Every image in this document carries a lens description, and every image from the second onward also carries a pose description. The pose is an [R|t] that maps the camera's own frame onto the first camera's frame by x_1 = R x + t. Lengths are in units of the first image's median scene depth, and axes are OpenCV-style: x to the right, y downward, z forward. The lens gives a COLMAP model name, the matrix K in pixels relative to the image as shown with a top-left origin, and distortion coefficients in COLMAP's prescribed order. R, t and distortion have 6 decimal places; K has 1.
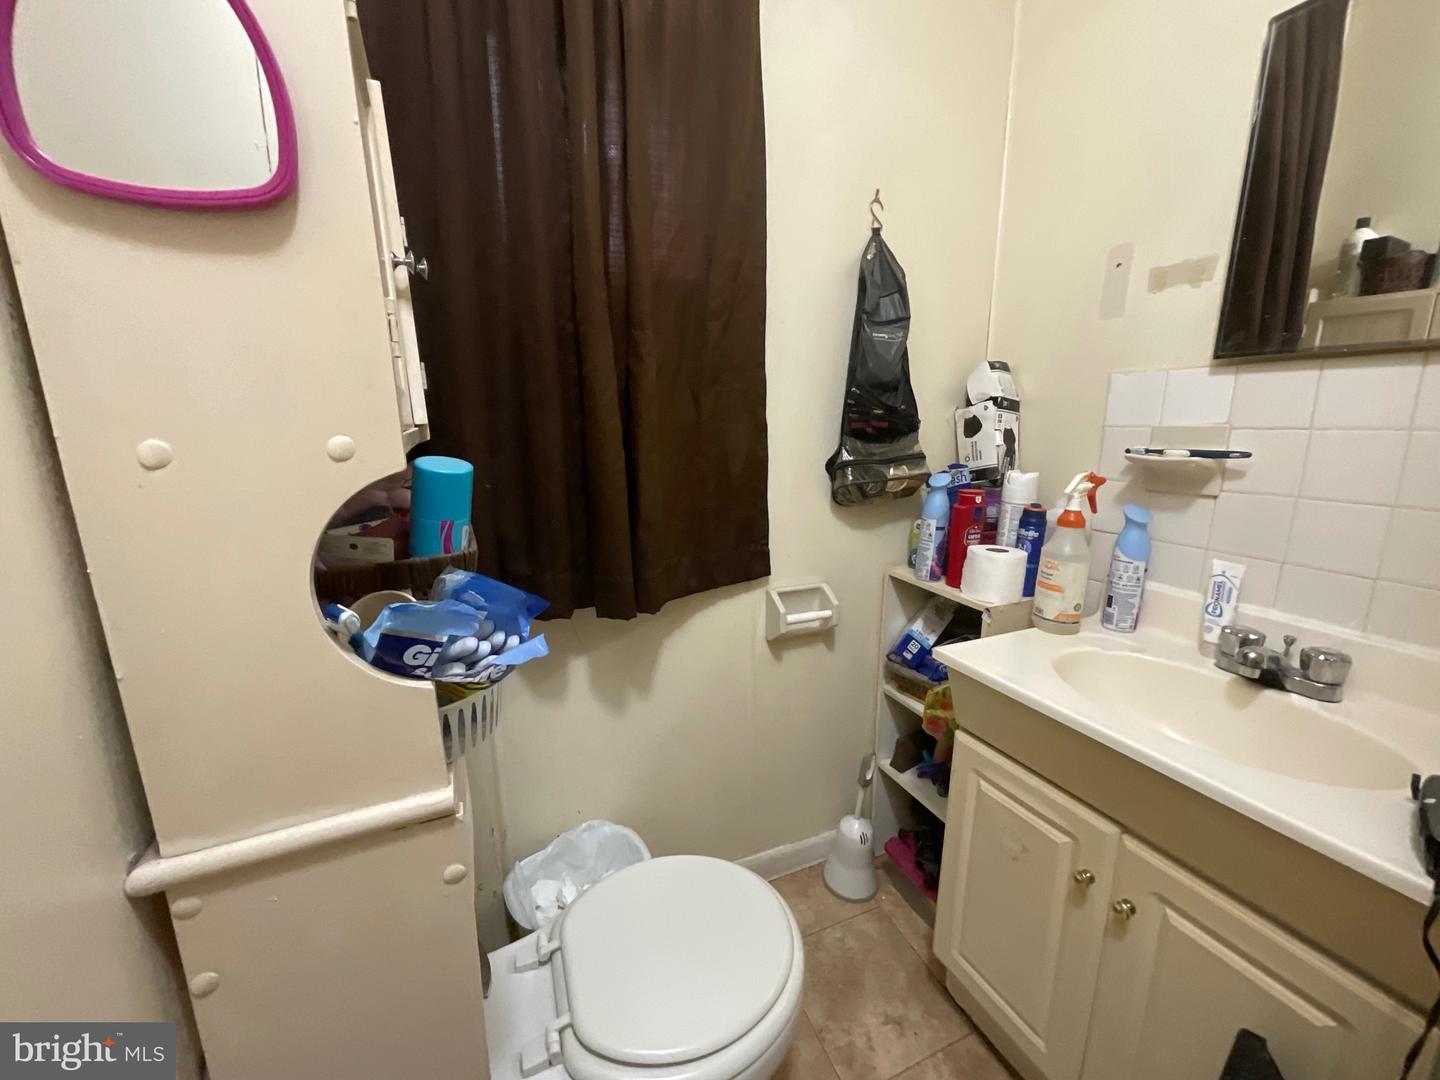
lens RADIAL K [[574.0, 0, 718.9], [0, 574.0, 540.8], [0, 0, 1]] dist [-0.000258, 0.001345]
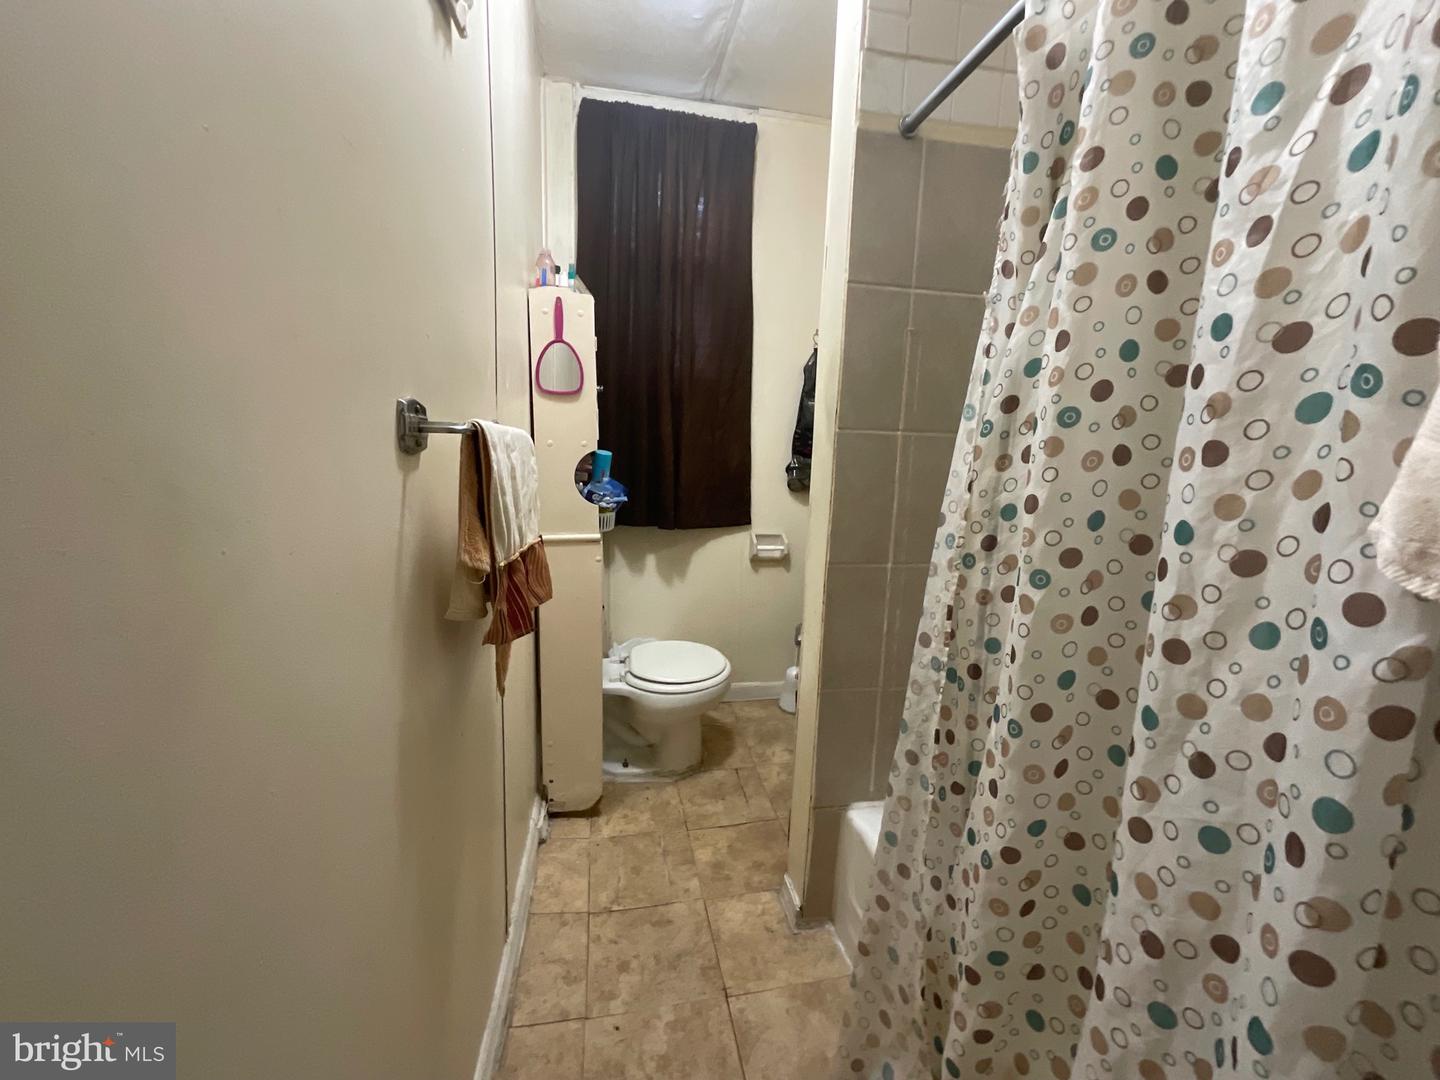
lens RADIAL K [[574.0, 0, 718.7], [0, 574.0, 541.0], [0, 0, 1]] dist [-0.000258, 0.001345]
pose [[0.977363, 0.057671, -0.203557, 0.413843], [-0.068064, 0.996691, -0.044426, 0.228398], [0.200321, 0.057275, 0.978055, -0.985568]]
